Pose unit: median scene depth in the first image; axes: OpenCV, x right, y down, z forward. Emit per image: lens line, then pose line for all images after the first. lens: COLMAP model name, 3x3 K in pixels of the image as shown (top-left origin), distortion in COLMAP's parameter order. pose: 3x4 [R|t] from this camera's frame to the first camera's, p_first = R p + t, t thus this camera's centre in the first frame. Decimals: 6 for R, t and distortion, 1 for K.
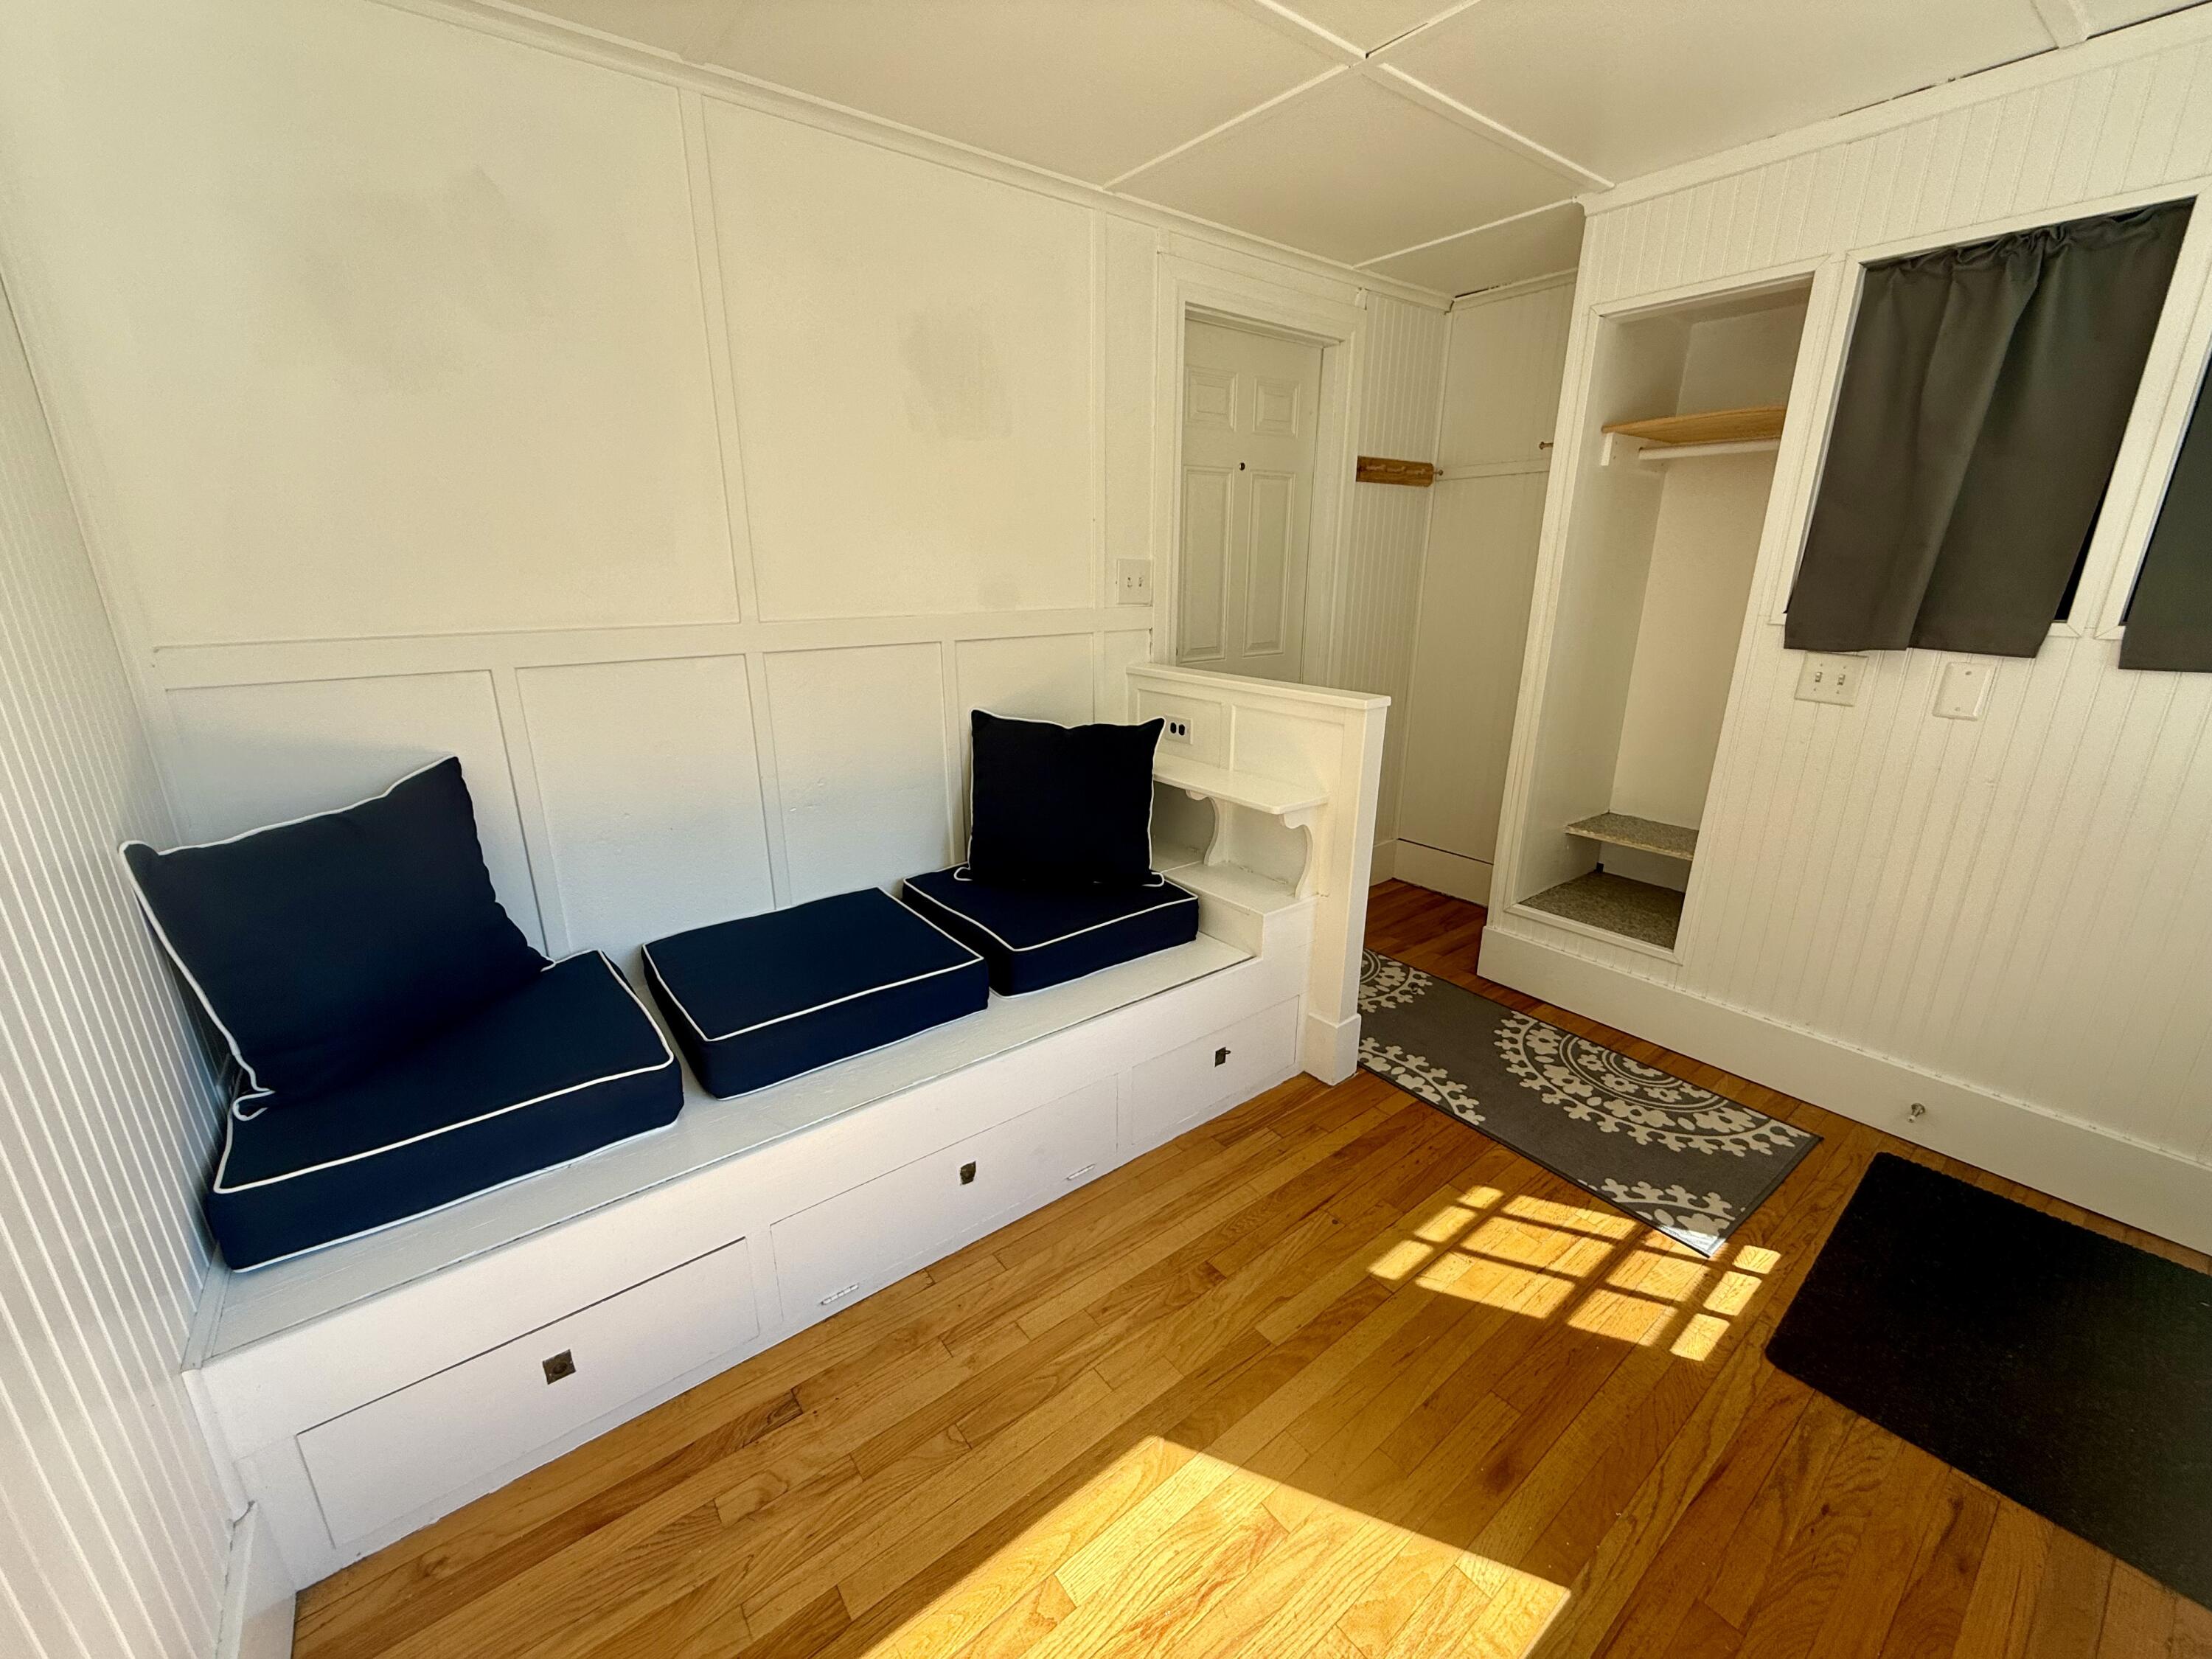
lens RADIAL K [[883.5, 0, 1098.2], [0, 883.5, 830.1], [0, 0, 1]] dist [-0.001425, 0.000263]
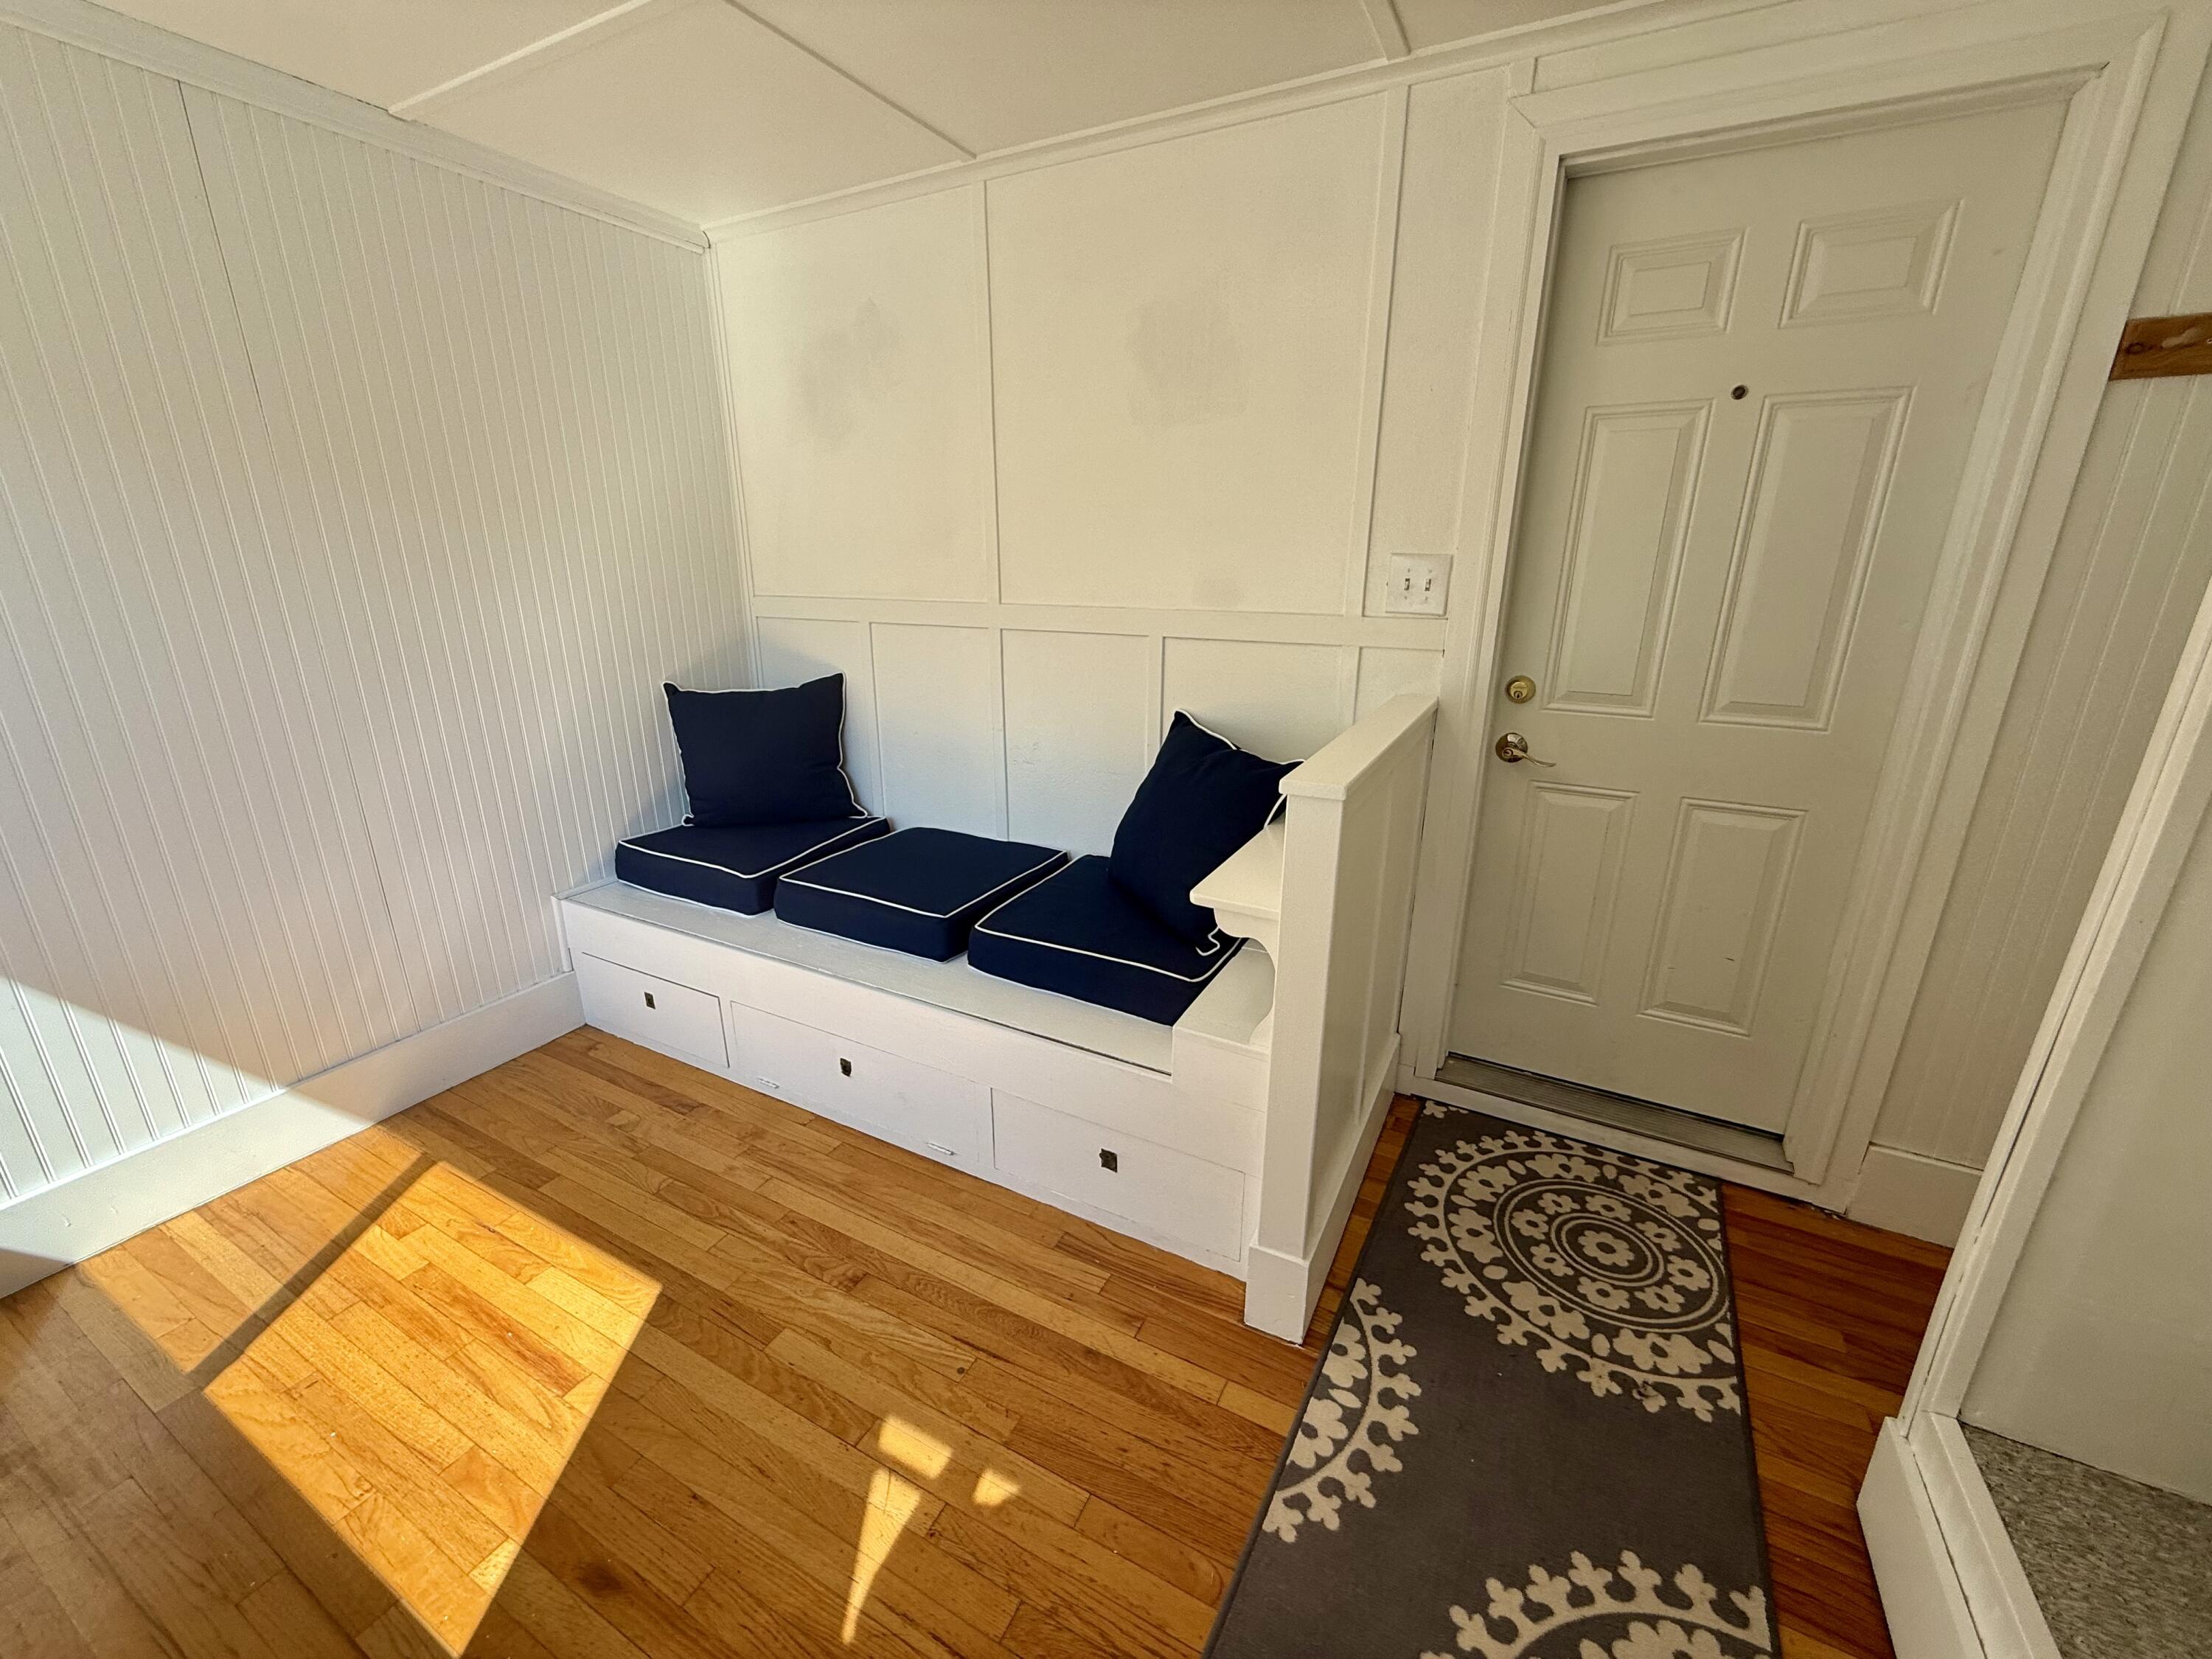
lens RADIAL K [[883.5, 0, 1100.0], [0, 883.5, 832.1], [0, 0, 1]] dist [-0.001425, 0.000263]
pose [[0.408872, 0.278218, -0.869148, 0.887483], [-0.269837, 0.946667, 0.176093, -0.202735], [0.871787, 0.162528, 0.462139, 0.654091]]
